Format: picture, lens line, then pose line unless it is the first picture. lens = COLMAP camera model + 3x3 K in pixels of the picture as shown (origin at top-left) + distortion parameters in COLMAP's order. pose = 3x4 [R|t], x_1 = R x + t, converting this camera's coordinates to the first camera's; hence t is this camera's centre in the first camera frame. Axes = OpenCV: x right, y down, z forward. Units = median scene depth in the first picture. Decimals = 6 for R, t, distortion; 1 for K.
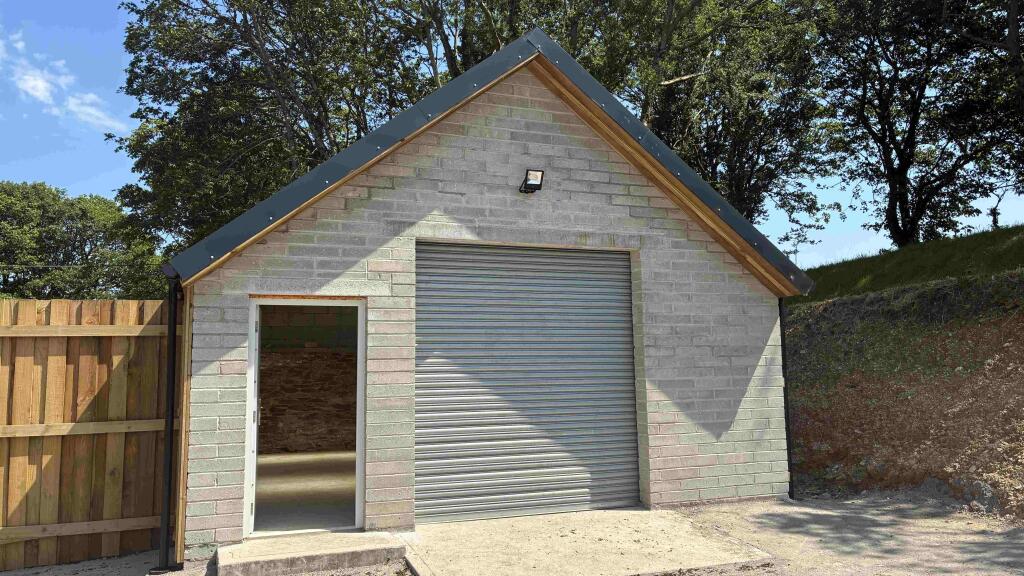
lens RADIAL K [[764.8, 0, 511.1], [0, 764.8, 296.1], [0, 0, 1]] dist [0.075462, -0.099155]
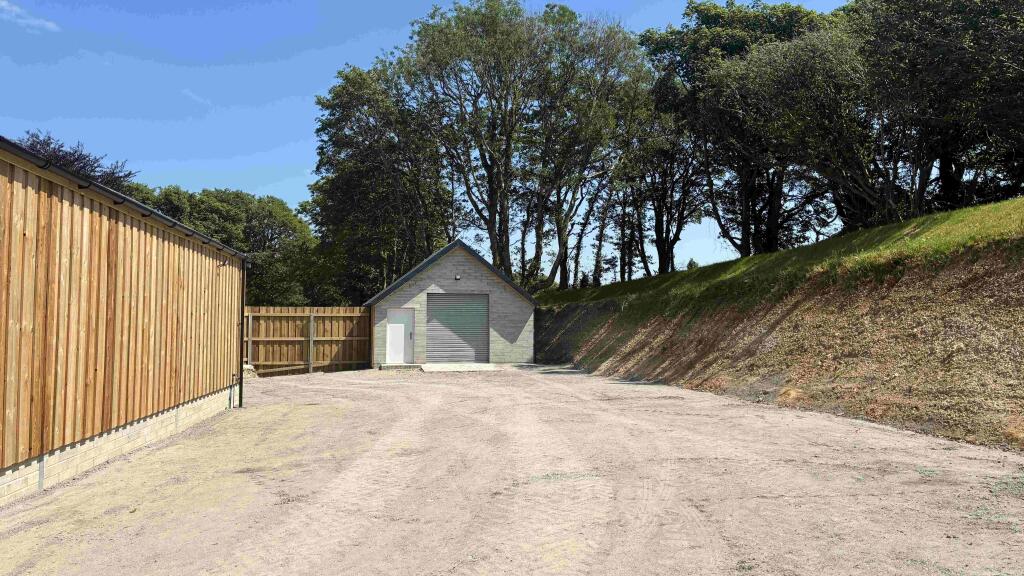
lens RADIAL K [[774.3, 0, 510.9], [0, 774.3, 282.0], [0, 0, 1]] dist [0.081415, -0.094697]
pose [[0.989733, 0.011251, -0.142486, 0.840038], [-0.003745, 0.998596, 0.052841, -0.331013], [0.142881, -0.051765, 0.988385, -2.778746]]
